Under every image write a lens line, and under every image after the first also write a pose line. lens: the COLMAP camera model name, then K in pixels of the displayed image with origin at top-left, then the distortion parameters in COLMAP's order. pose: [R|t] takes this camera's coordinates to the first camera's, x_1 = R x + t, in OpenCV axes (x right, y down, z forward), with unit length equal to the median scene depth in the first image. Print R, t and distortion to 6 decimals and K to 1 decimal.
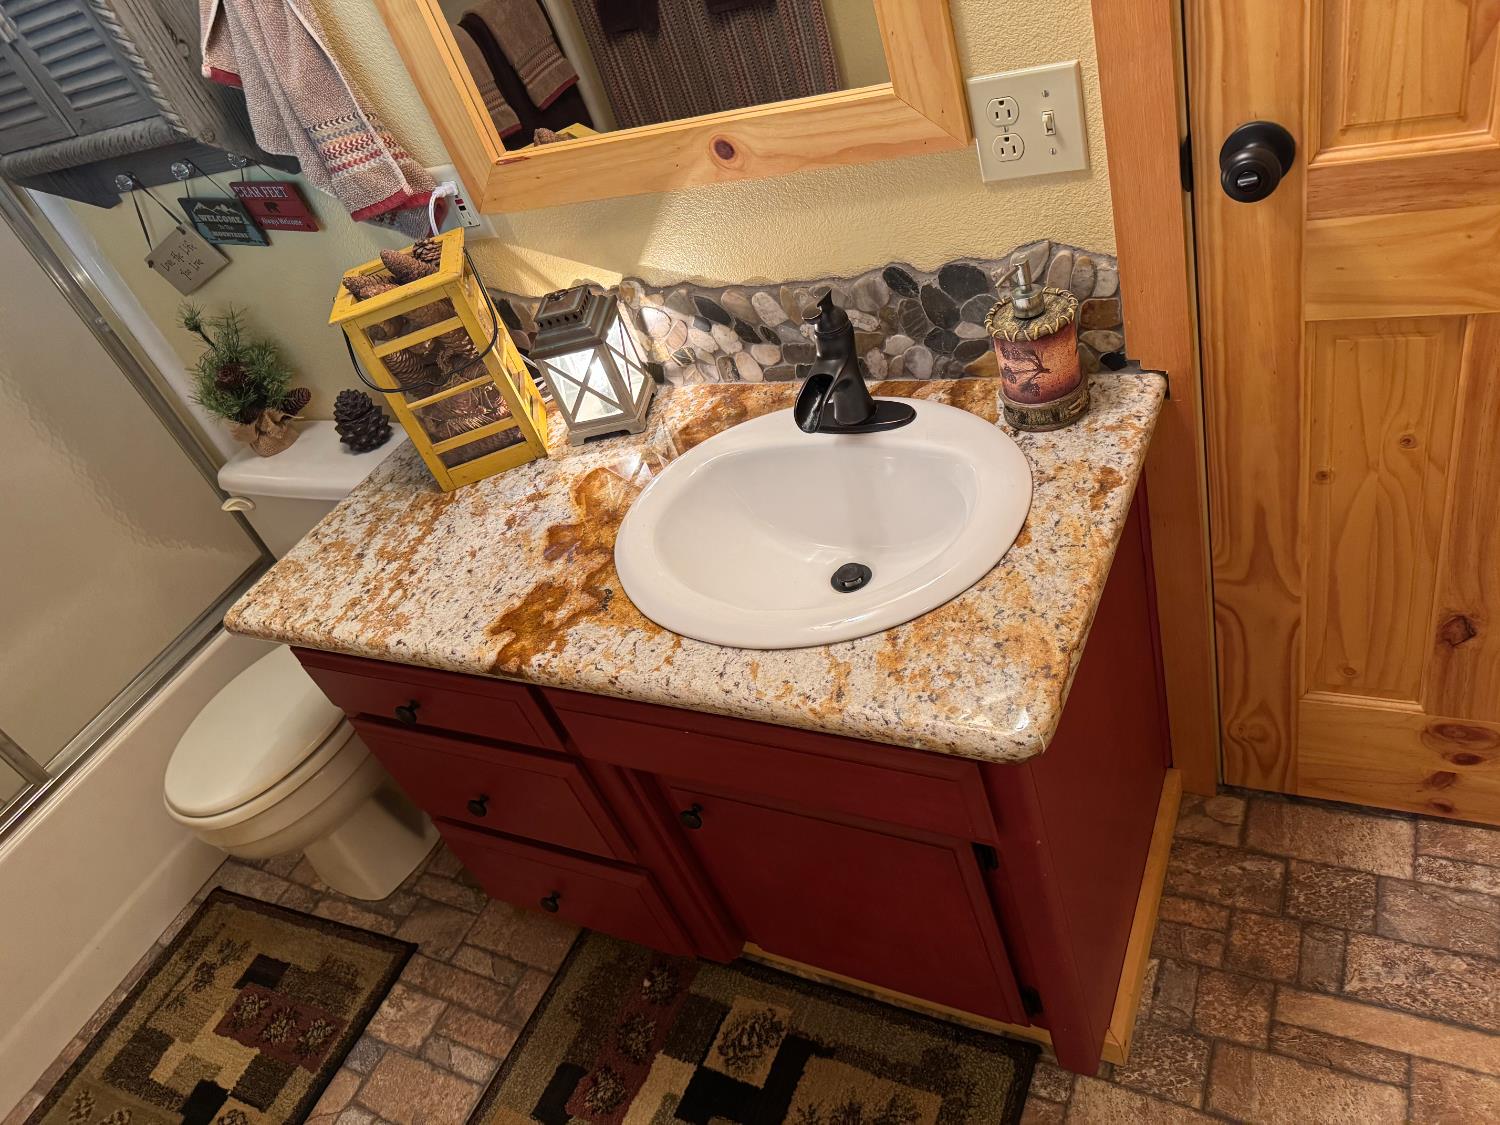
lens RADIAL K [[1054.4, 0, 752.8], [0, 1054.4, 564.7], [0, 0, 1]] dist [0.042771, -0.052966]
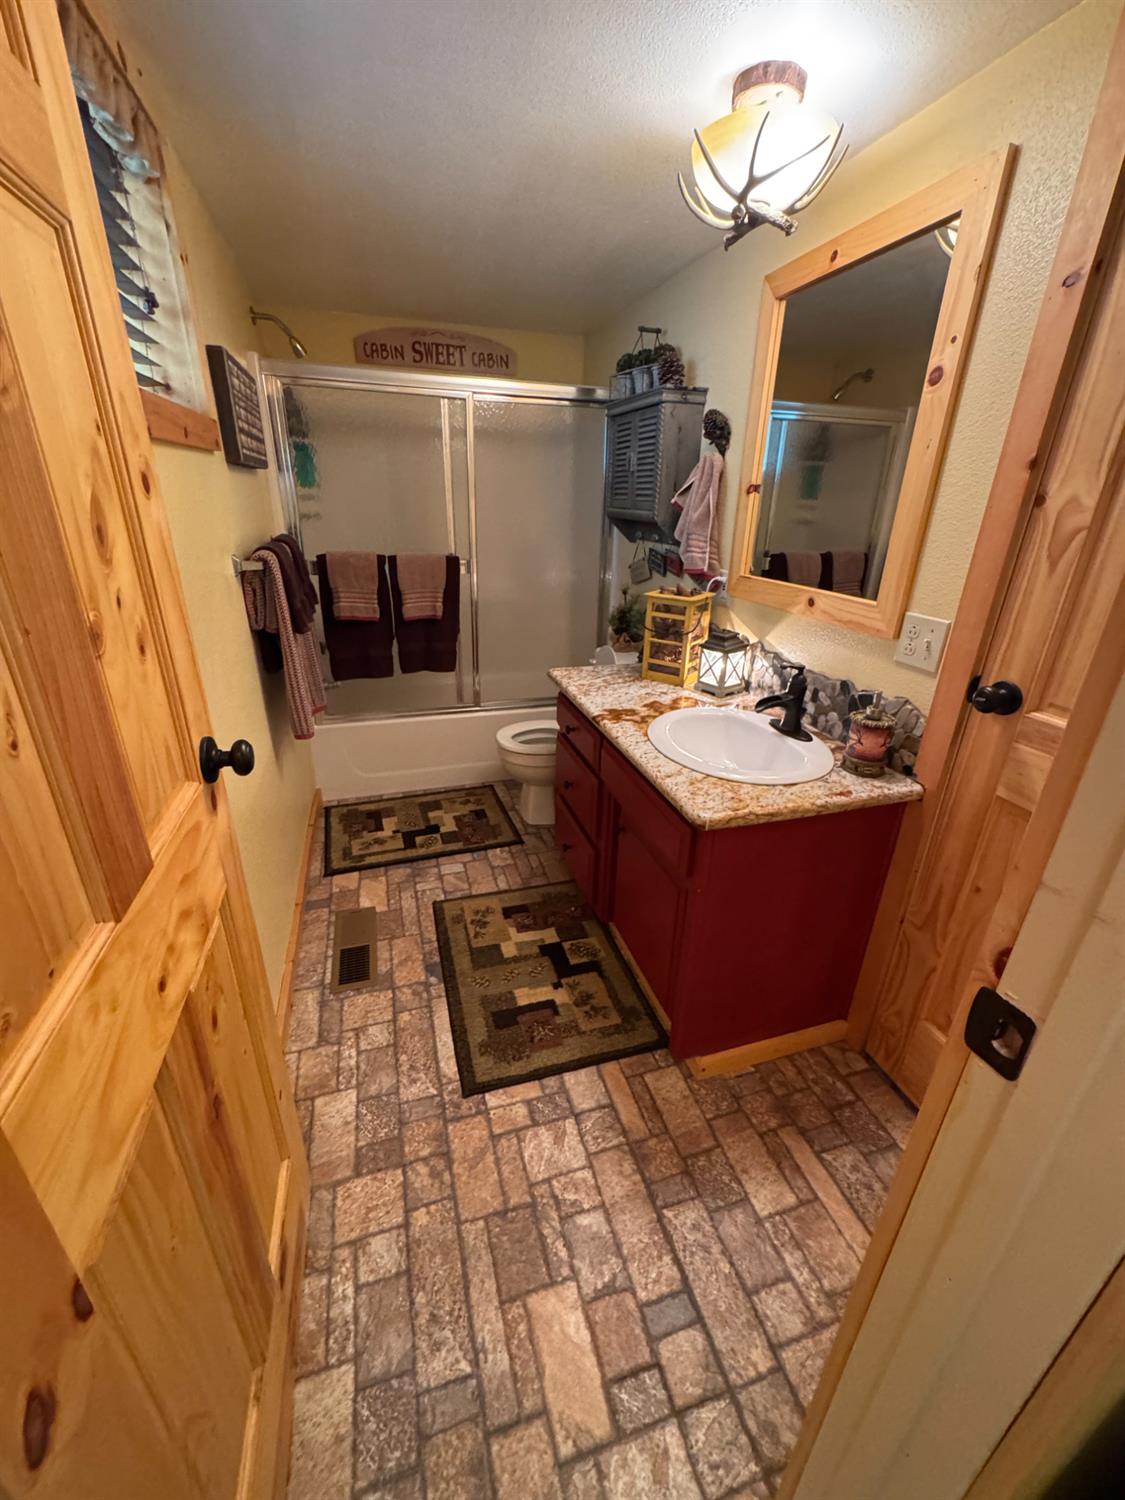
lens RADIAL K [[598.4, 0, 564.4], [0, 598.4, 747.8], [0, 0, 1]] dist [-0.003269, 0.000330]
pose [[0.643916, 0.559895, -0.521430, 0.431153], [-0.635906, 0.770613, 0.042176, 0.119171], [0.425435, 0.304423, 0.852251, -0.202119]]
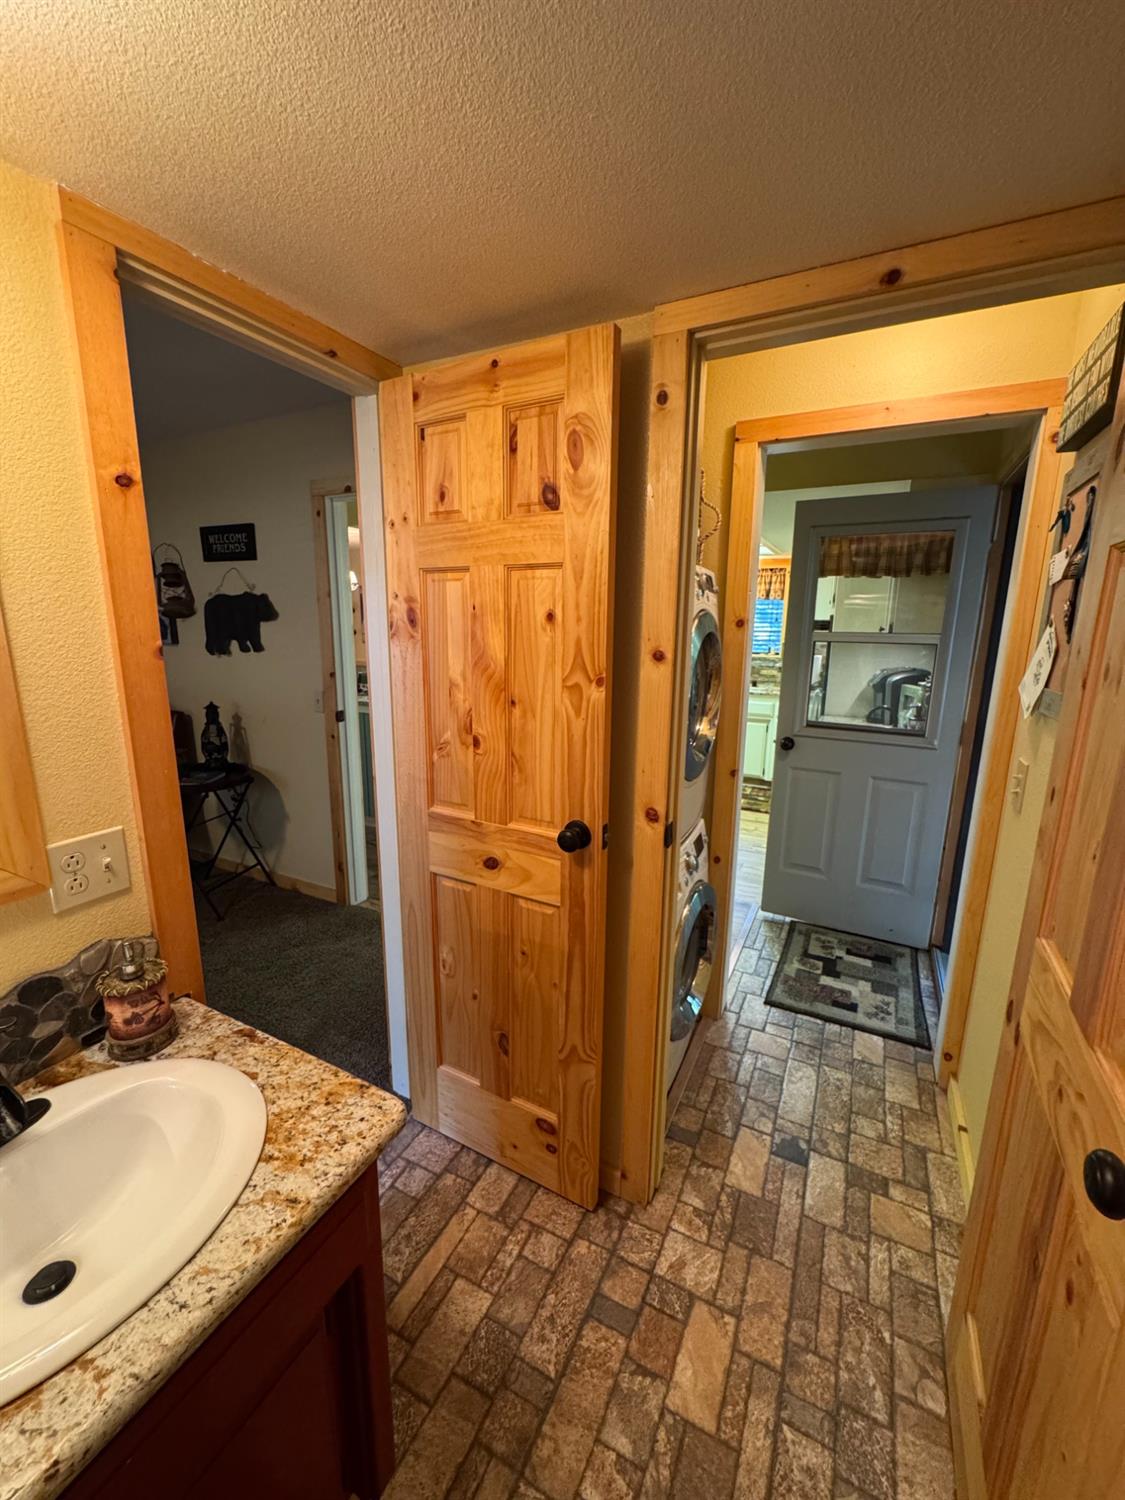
lens RADIAL K [[598.4, 0, 560.9], [0, 598.4, 746.4], [0, 0, 1]] dist [-0.003269, 0.000330]
pose [[0.017872, 0.101074, 0.994718, -0.505621], [0.618646, 0.780450, -0.090417, -0.032481], [-0.785467, 0.616994, -0.048580, 0.303549]]
